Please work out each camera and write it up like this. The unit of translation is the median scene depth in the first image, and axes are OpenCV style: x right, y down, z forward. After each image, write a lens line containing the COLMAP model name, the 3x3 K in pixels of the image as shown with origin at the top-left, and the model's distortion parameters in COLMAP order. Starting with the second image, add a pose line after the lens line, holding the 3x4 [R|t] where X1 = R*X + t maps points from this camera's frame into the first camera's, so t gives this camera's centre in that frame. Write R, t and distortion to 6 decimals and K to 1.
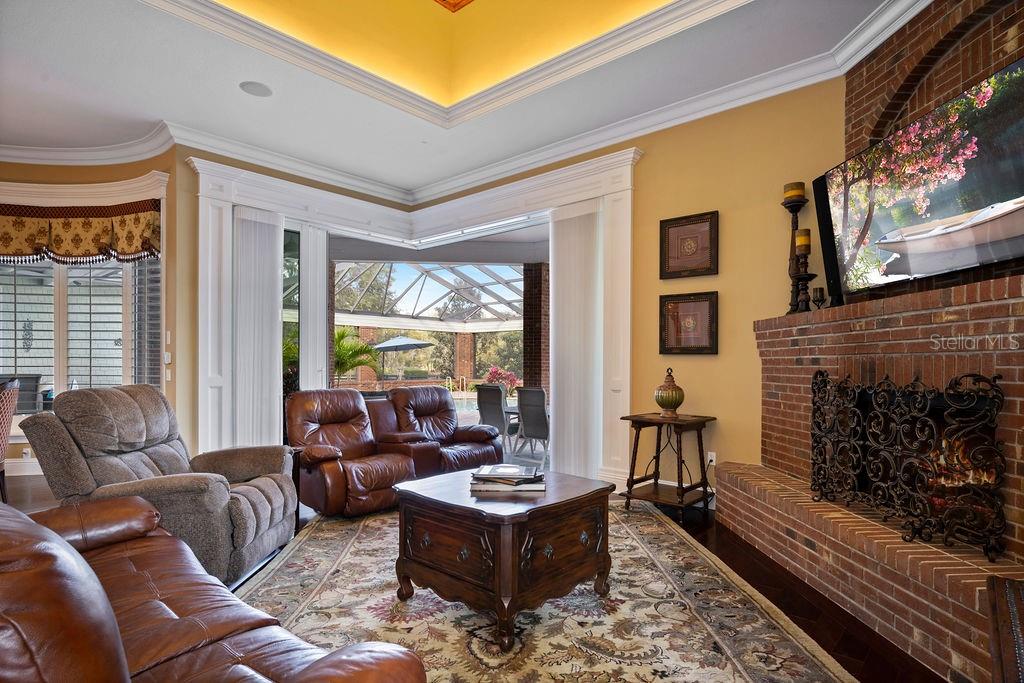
lens RADIAL K [[541.5, 0, 527.8], [0, 541.5, 359.0], [0, 0, 1]] dist [0.000377, -0.000800]
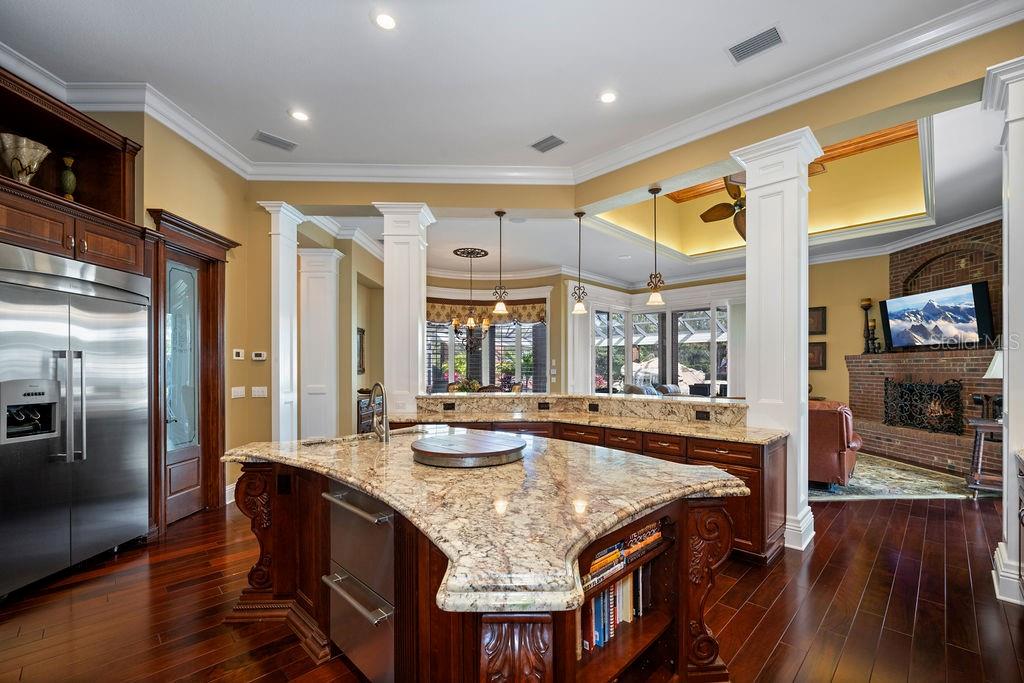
lens RADIAL K [[435.1, 0, 527.8], [0, 435.1, 363.8], [0, 0, 1]] dist [-0.004106, -0.000245]
pose [[0.998987, -0.004629, -0.044769, -0.712858], [0.004502, 0.999986, -0.002954, -0.030596], [0.044782, 0.002750, 0.998993, -0.759483]]
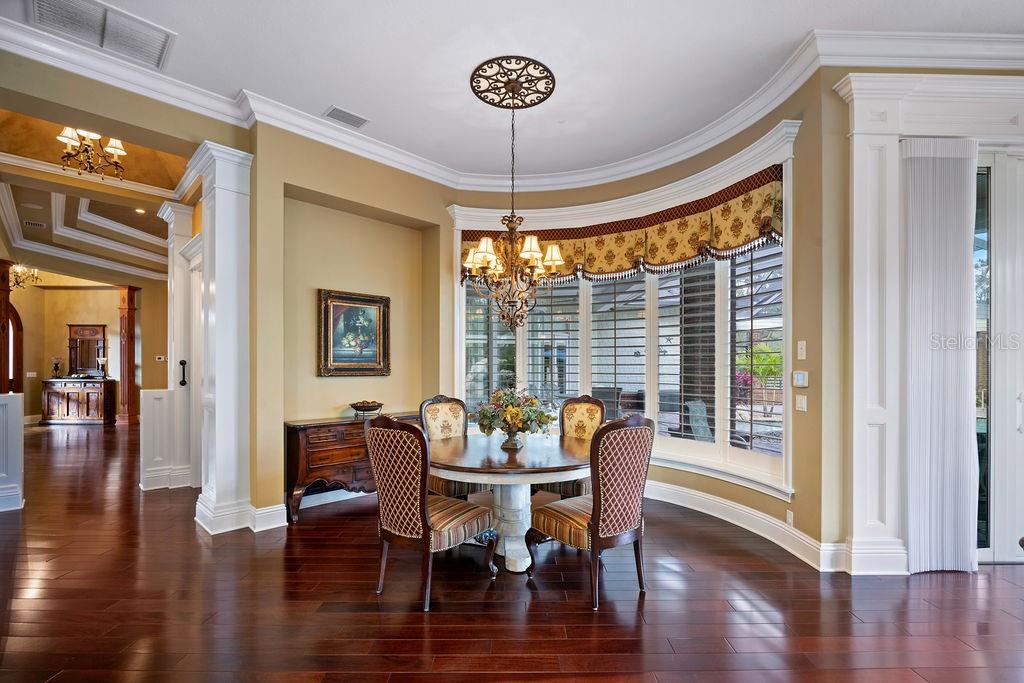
lens RADIAL K [[435.1, 0, 519.1], [0, 435.1, 367.9], [0, 0, 1]] dist [-0.004106, -0.000245]
pose [[0.667981, 0.000479, -0.744178, -0.504370], [-0.001787, 0.999998, -0.000960, -0.015886], [0.744176, 0.001972, 0.667980, 0.356956]]
